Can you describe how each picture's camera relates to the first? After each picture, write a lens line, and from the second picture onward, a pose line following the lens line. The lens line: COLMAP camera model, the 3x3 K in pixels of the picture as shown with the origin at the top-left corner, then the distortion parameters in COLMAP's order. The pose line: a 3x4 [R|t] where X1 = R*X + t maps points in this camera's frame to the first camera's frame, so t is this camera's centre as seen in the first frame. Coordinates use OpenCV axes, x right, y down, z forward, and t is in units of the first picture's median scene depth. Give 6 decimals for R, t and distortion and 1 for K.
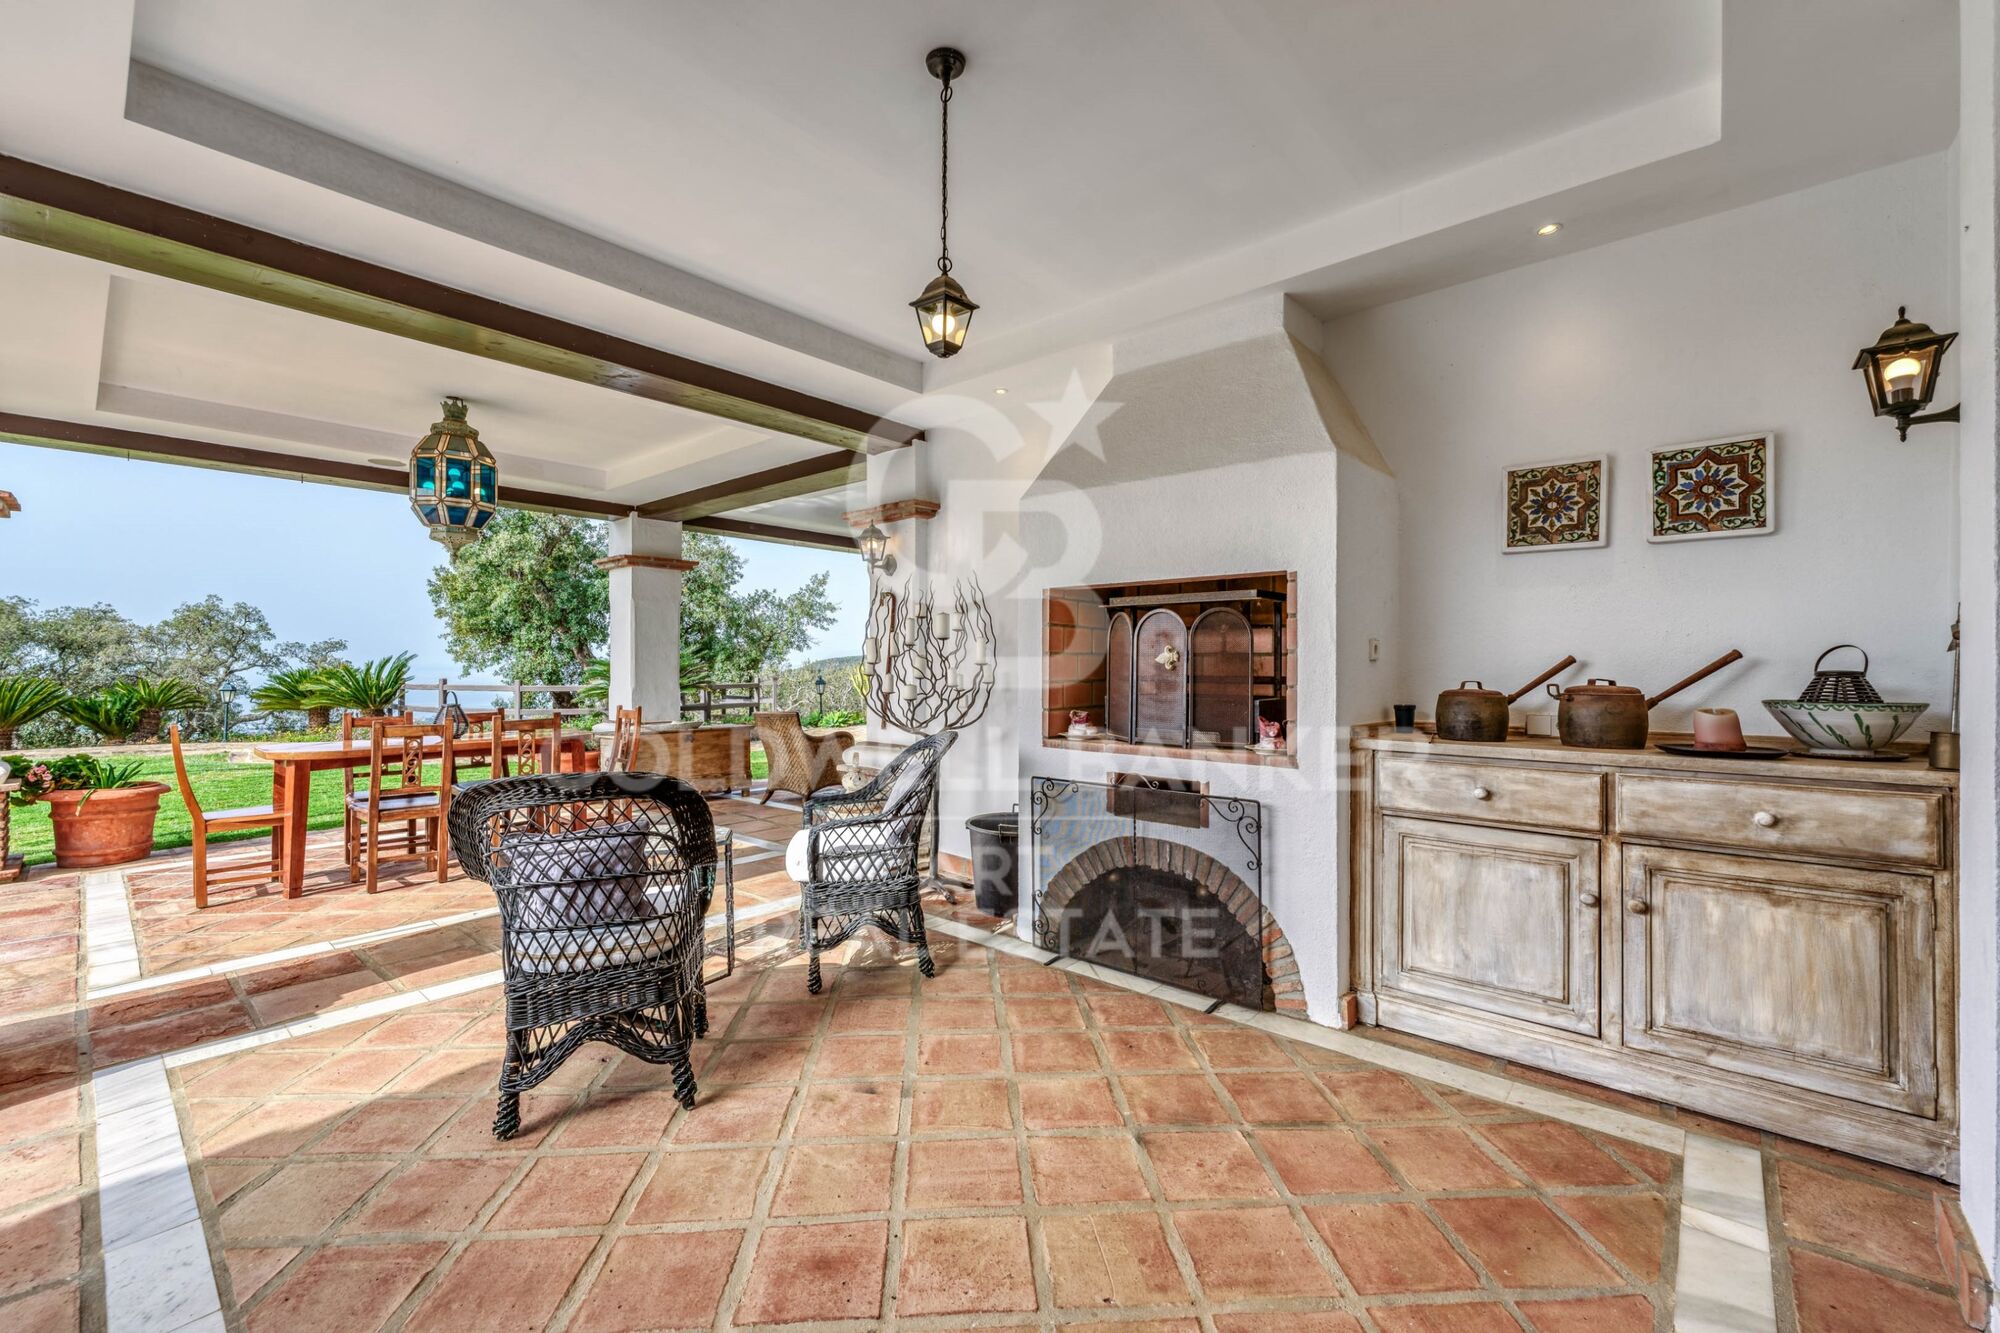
lens RADIAL K [[810.3, 0, 982.1], [0, 810.3, 663.5], [0, 0, 1]] dist [0.000965, -0.000785]
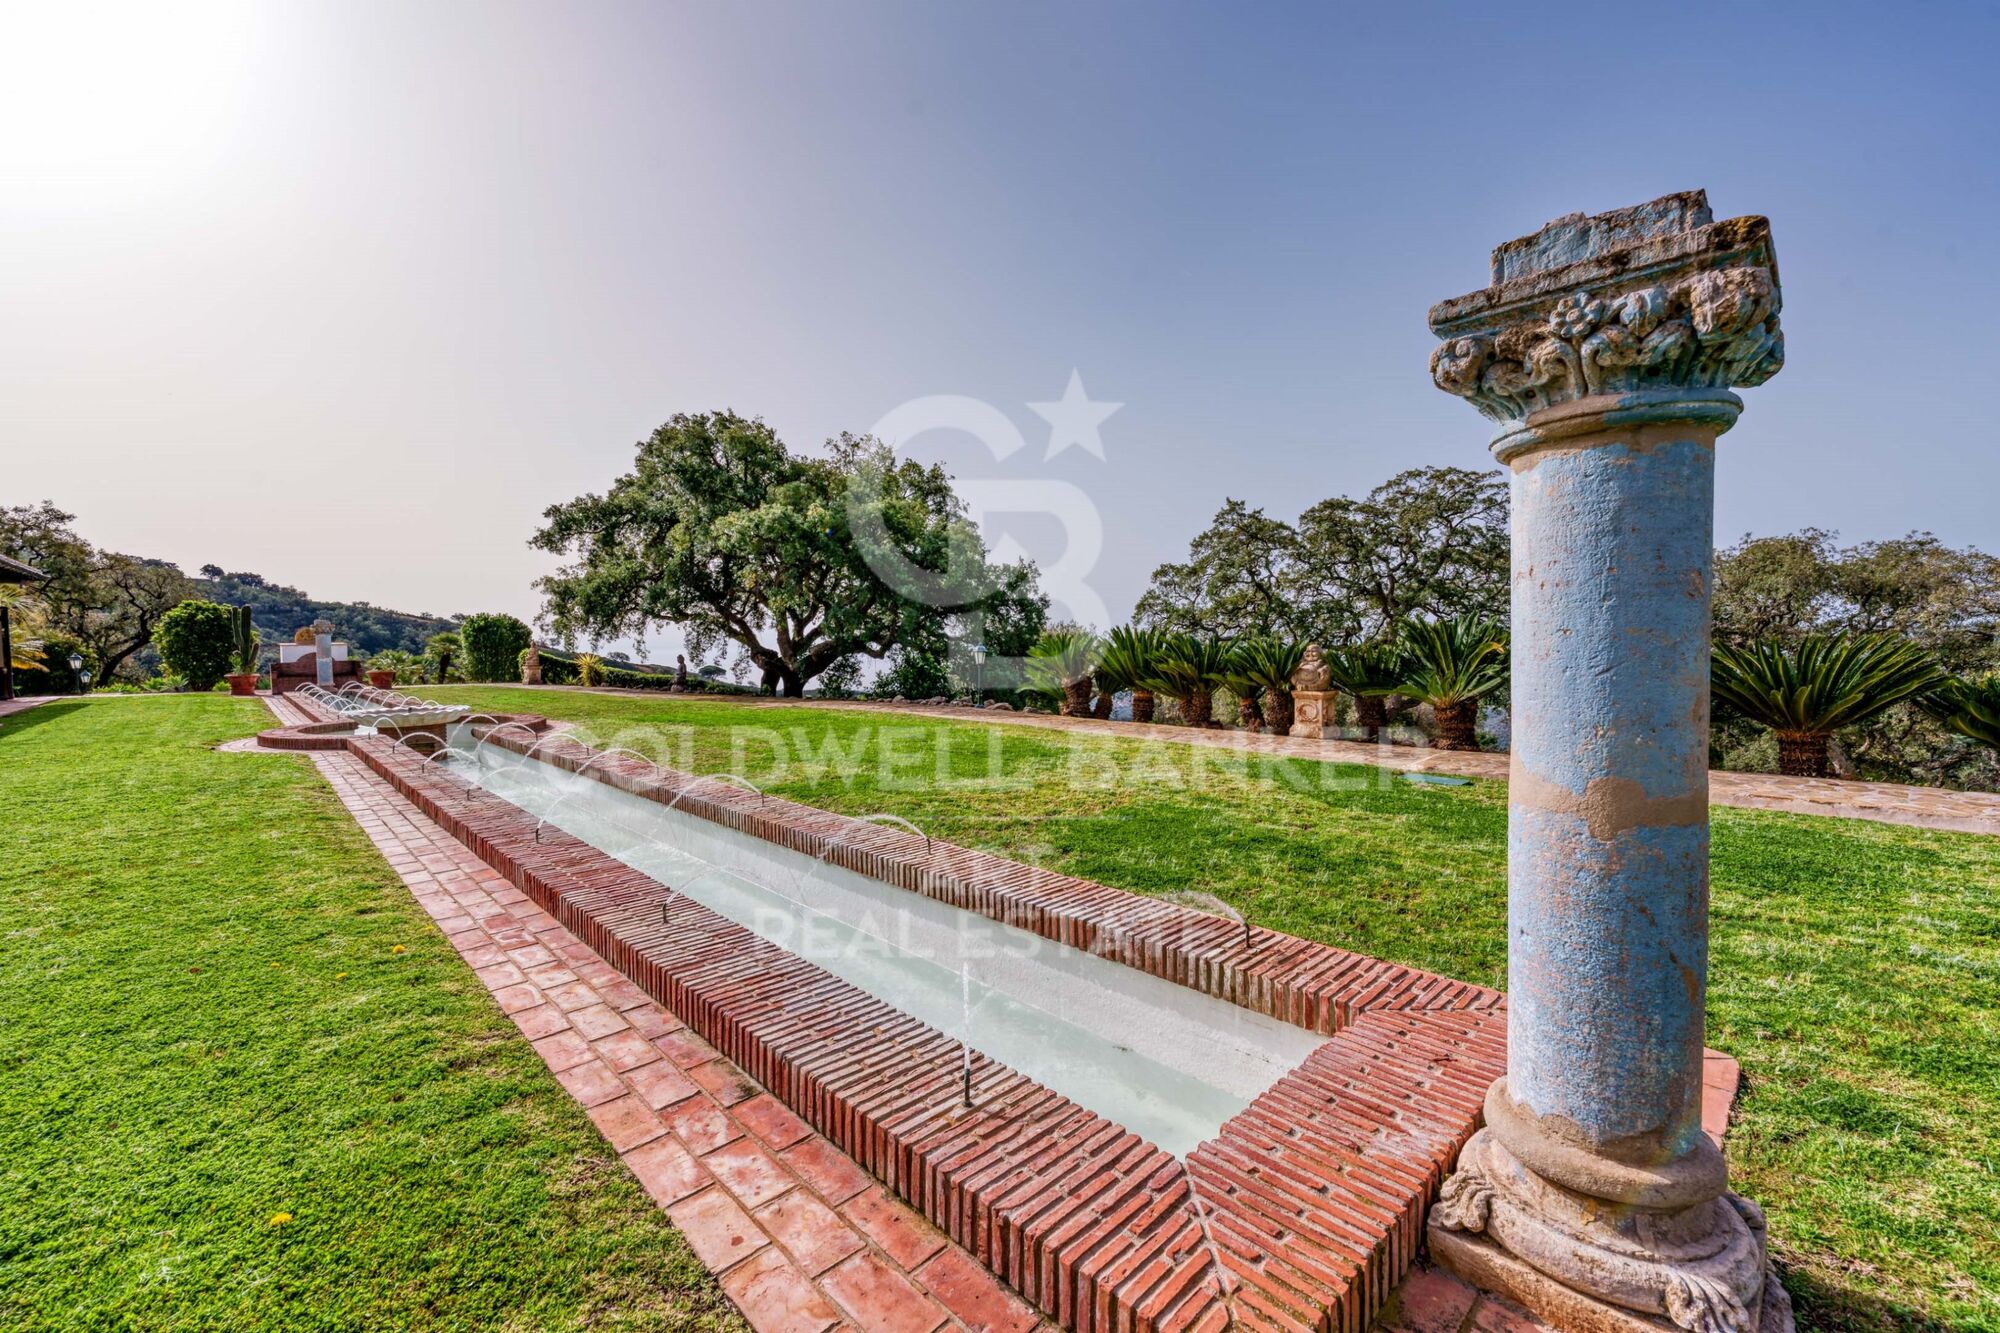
lens RADIAL K [[810.3, 0, 994.4], [0, 810.3, 650.5], [0, 0, 1]] dist [0.000965, -0.000785]
pose [[-0.081160, 0.019580, -0.996509, -0.527462], [0.014307, 0.999727, 0.018478, 0.009189], [0.996598, -0.012757, -0.081418, 0.422723]]
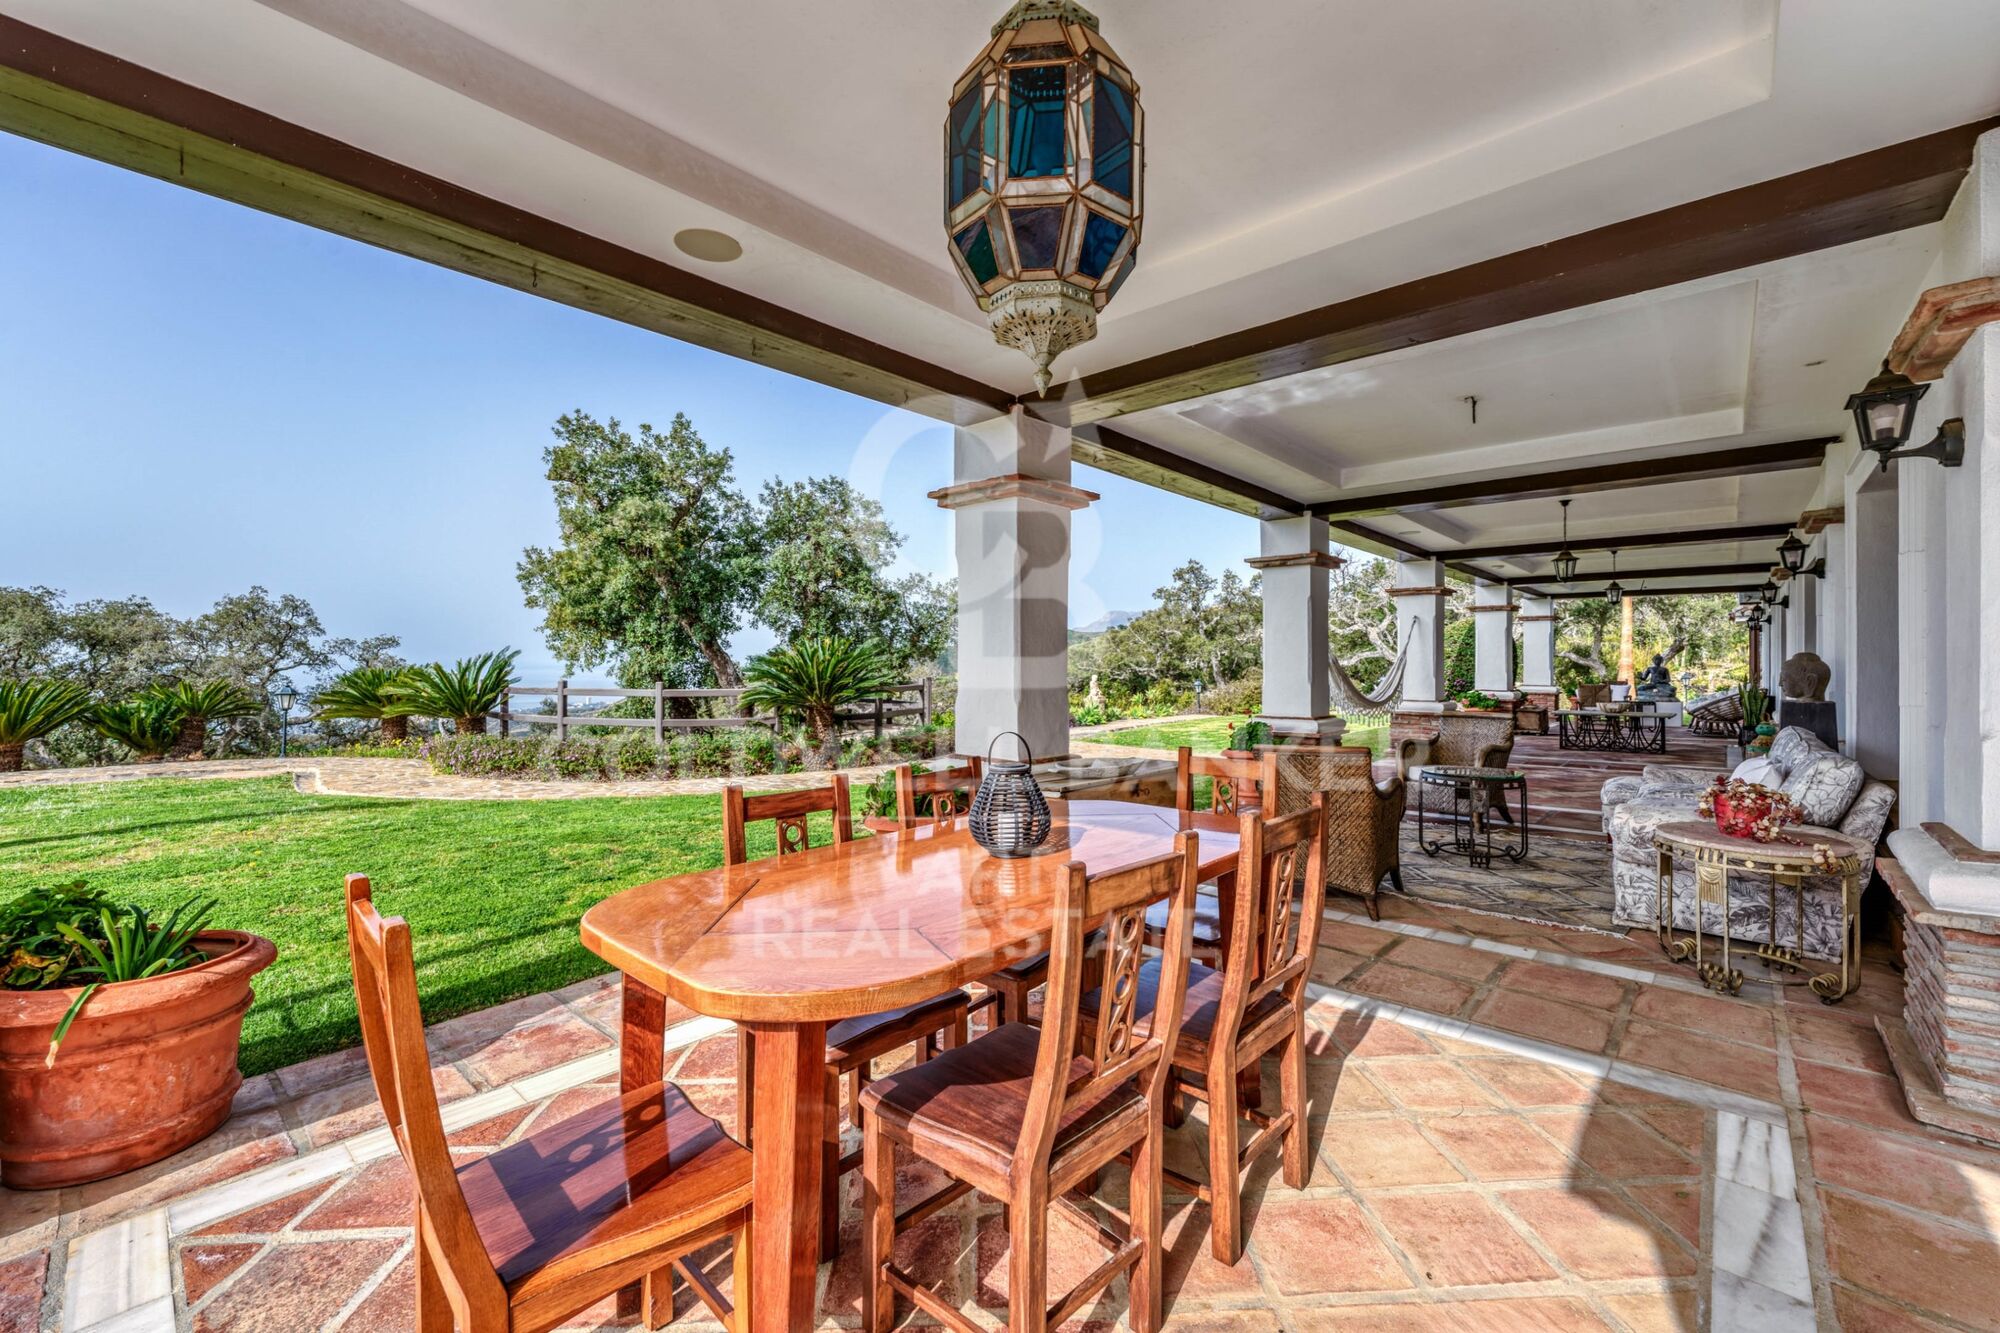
lens RADIAL K [[810.3, 0, 997.8], [0, 810.3, 658.8], [0, 0, 1]] dist [0.000965, -0.000785]
pose [[0.999931, -0.000623, -0.011700, -0.186274], [0.000583, 0.999994, -0.003430, 0.000262], [0.011702, 0.003423, 0.999926, 0.174162]]
